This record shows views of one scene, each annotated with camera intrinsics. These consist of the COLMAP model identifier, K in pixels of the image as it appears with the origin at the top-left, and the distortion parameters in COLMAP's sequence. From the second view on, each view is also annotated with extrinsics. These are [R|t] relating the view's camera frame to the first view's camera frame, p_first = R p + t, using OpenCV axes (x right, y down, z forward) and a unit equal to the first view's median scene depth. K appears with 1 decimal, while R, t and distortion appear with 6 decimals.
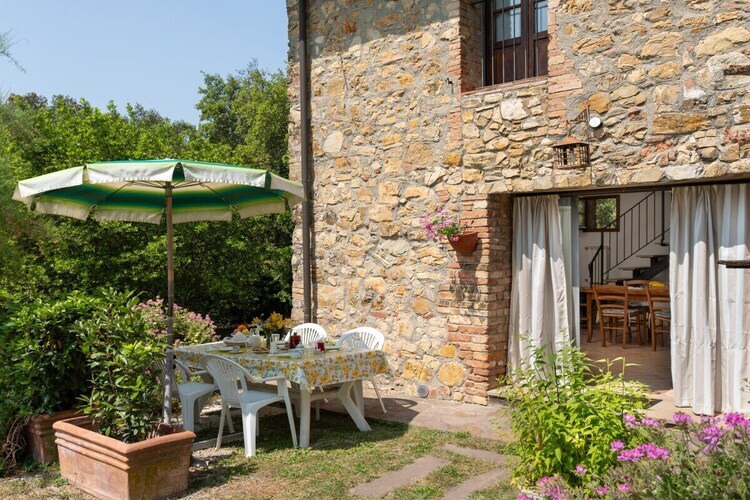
lens RADIAL K [[665.5, 0, 371.5], [0, 665.5, 254.4], [0, 0, 1]] dist [-0.002611, -0.000431]
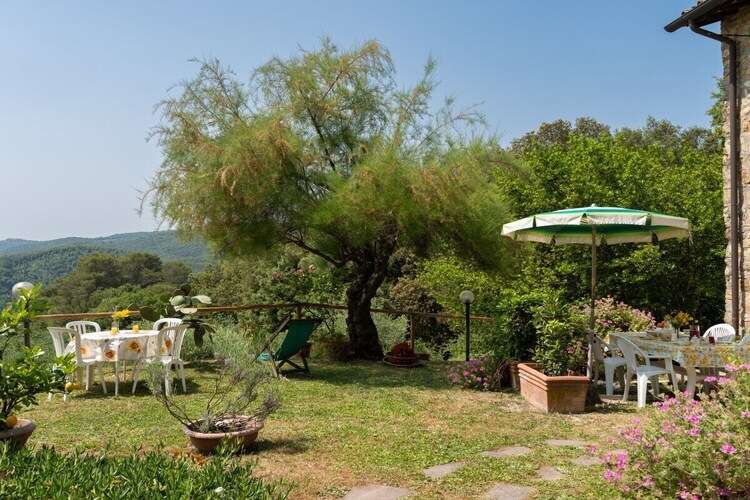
lens RADIAL K [[678.9, 0, 368.7], [0, 678.9, 254.0], [0, 0, 1]] dist [-0.004750, 0.033968]
pose [[0.718608, 0.008323, -0.695366, 0.330592], [-0.007787, 0.999962, 0.003922, -0.026886], [0.695372, 0.002597, 0.718645, -0.382557]]
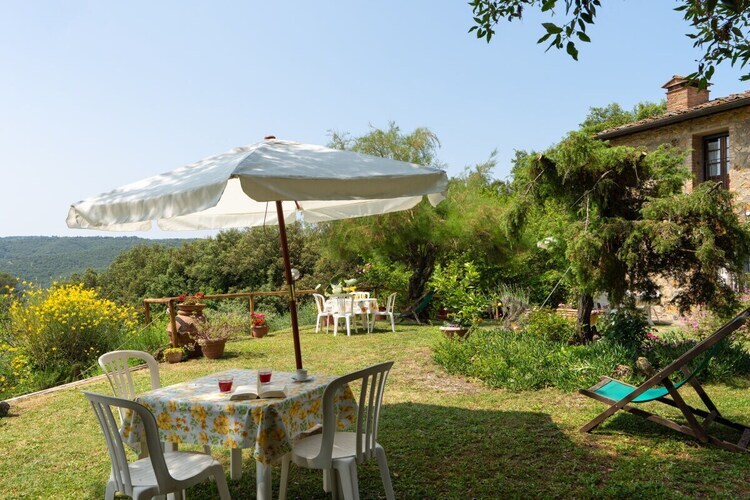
lens RADIAL K [[588.0, 0, 374.9], [0, 588.0, 254.9], [0, 0, 1]] dist [0.012487, 0.008334]
pose [[0.926579, 0.001838, -0.376095, -0.139526], [-0.011012, 0.999692, -0.022245, 0.033454], [0.375938, 0.024753, 0.926314, -1.525067]]
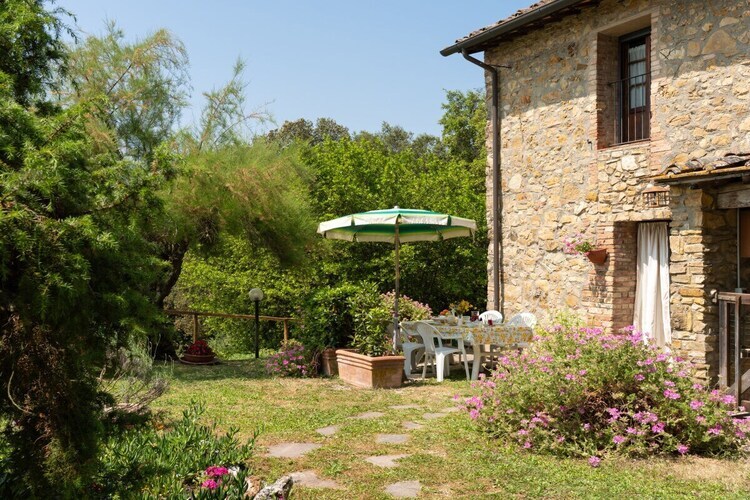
lens RADIAL K [[752.4, 0, 341.8], [0, 752.4, 254.8], [0, 0, 1]] dist [0.049656, 0.000000]
pose [[0.920464, 0.007033, -0.390764, 0.264325], [-0.008844, 0.999957, -0.002836, -0.010517], [0.390727, 0.006067, 0.920486, -0.685978]]
